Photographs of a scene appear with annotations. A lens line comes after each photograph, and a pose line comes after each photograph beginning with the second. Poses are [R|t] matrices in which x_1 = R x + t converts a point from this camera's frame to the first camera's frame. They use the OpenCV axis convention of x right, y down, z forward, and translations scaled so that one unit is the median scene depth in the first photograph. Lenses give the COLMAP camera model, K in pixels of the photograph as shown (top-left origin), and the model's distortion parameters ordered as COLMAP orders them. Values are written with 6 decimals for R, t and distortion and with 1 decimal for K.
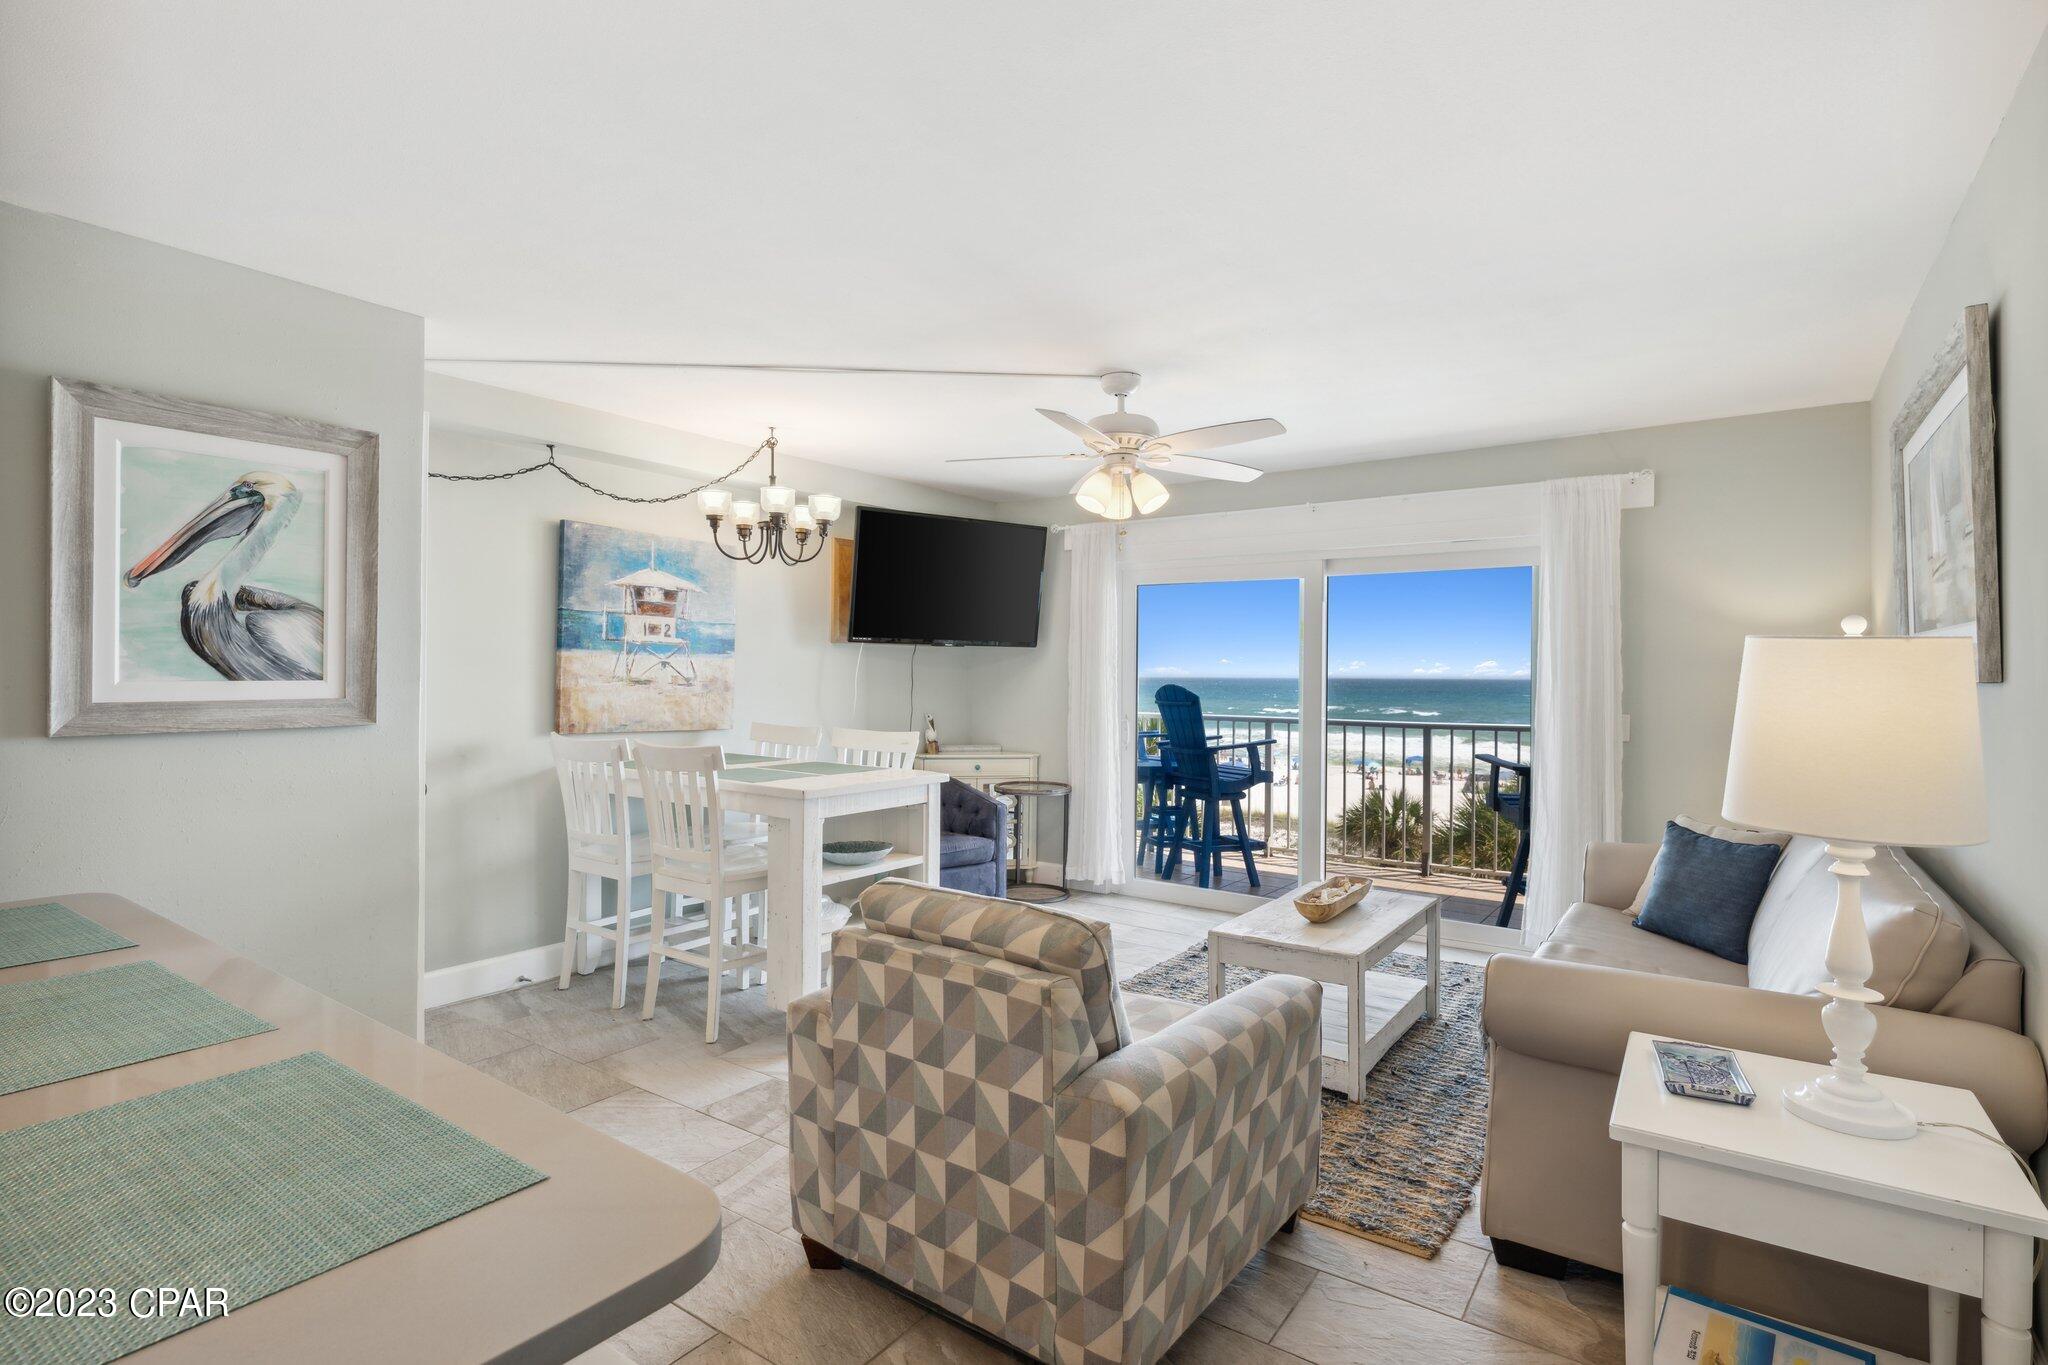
lens RADIAL K [[992.8, 0, 1025.6], [0, 992.8, 672.7], [0, 0, 1]] dist [0.000272, 0.000026]
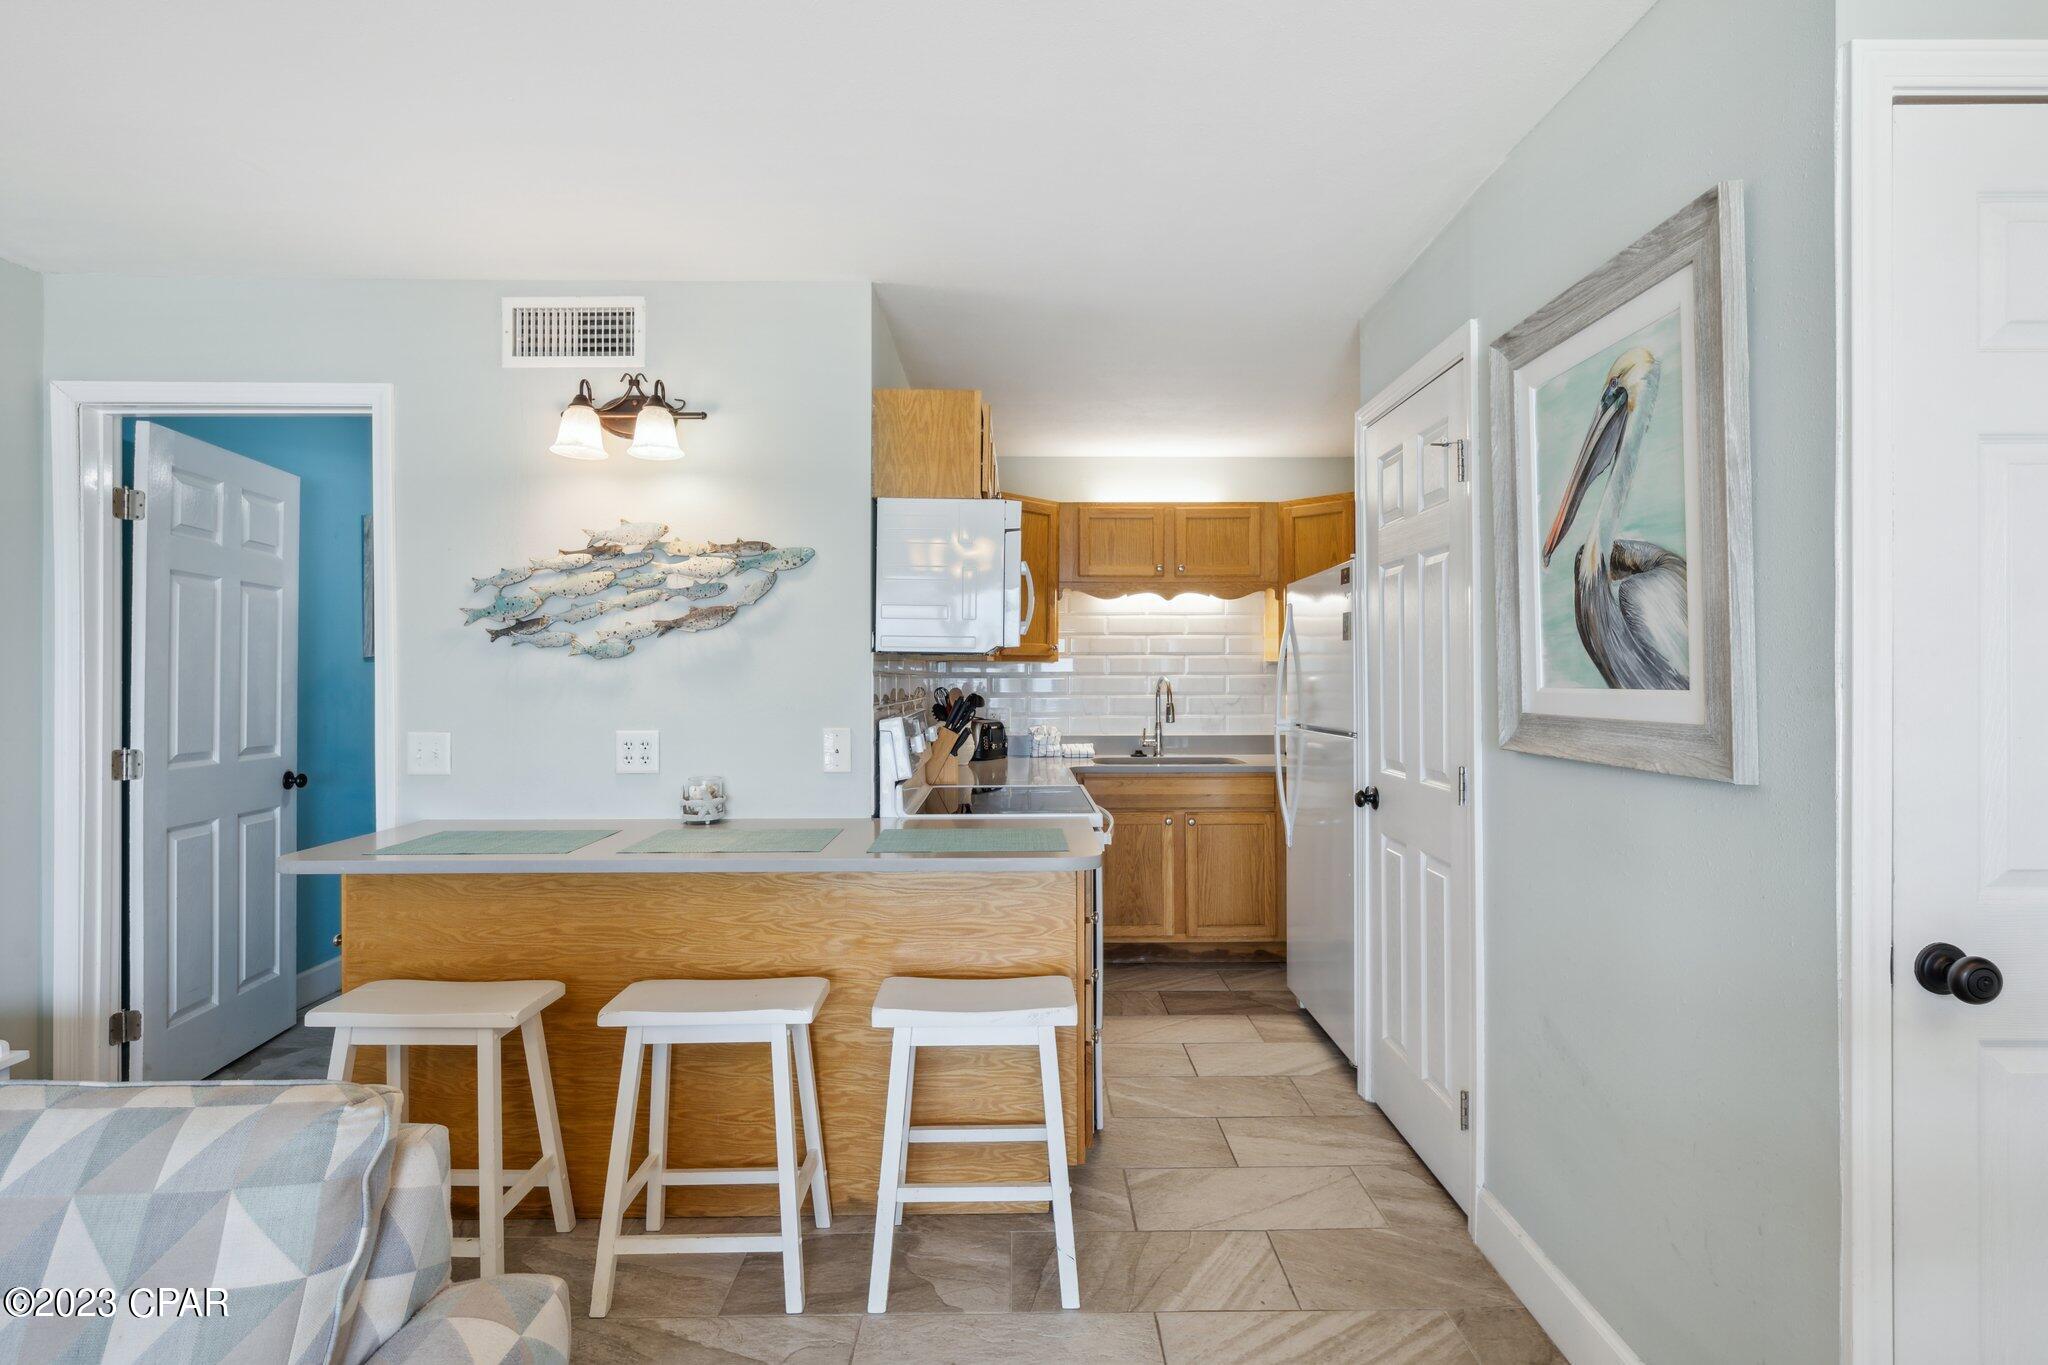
lens RADIAL K [[1007.9, 0, 1025.2], [0, 1007.9, 674.2], [0, 0, 1]] dist [0.000585, -0.000304]
pose [[-0.807807, -0.002201, -0.589442, -0.093009], [0.000028, 0.999993, -0.003773, 0.001230], [0.589447, -0.003065, -0.807802, 1.287195]]
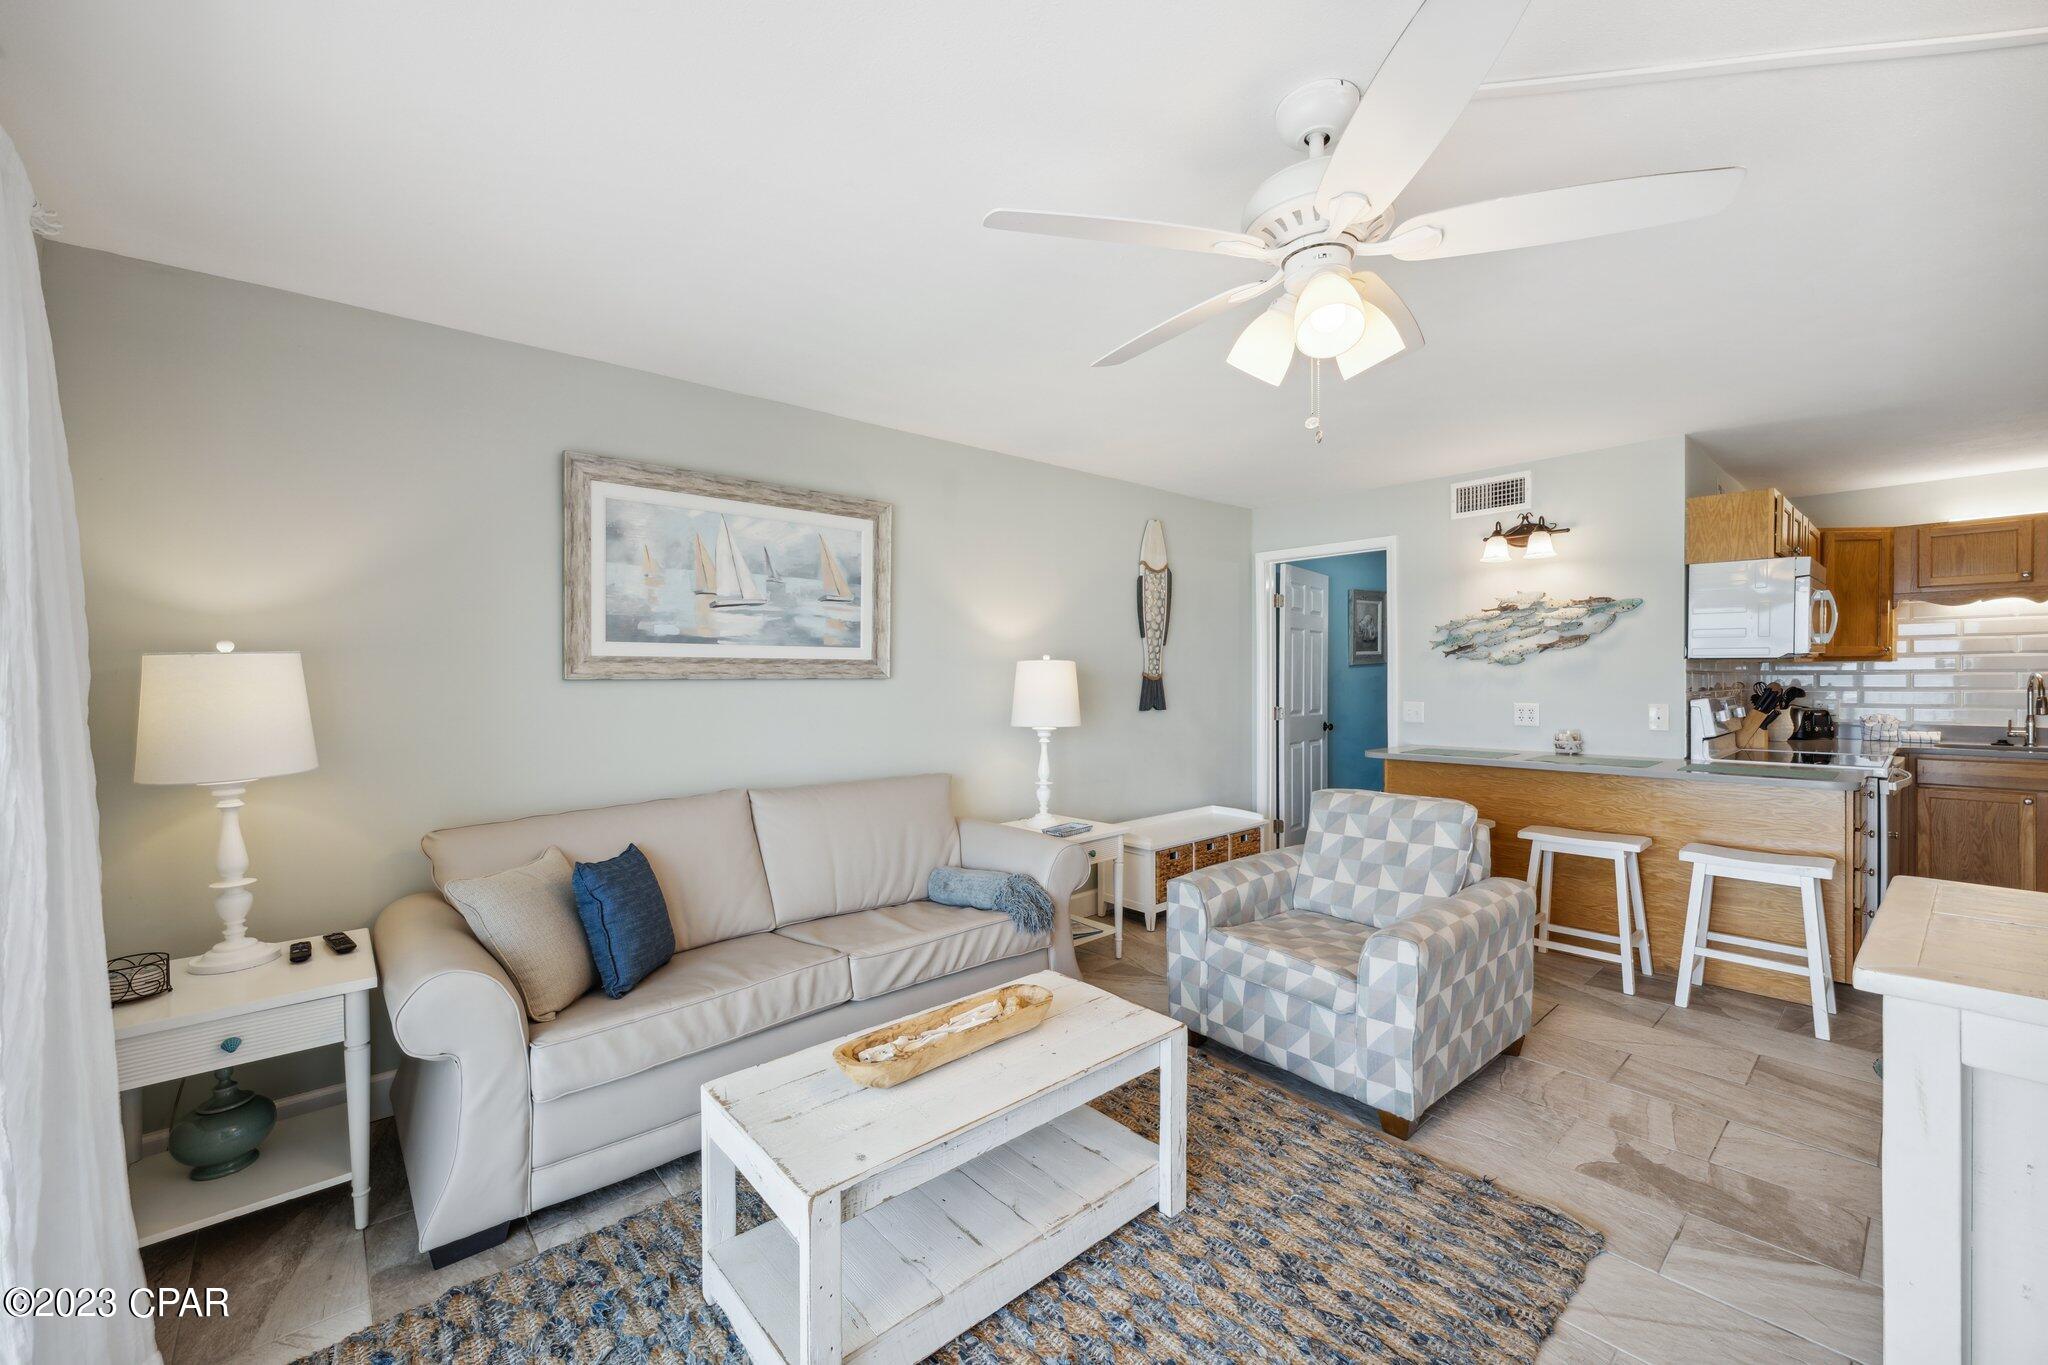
lens RADIAL K [[814.0, 0, 1022.1], [0, 814.0, 683.8], [0, 0, 1]] dist [-0.007526, 0.000983]
pose [[-0.973666, 0.000338, 0.227980, 0.339035], [0.001992, 0.999973, 0.007023, 0.007063], [-0.227971, 0.007292, -0.973641, 2.249528]]
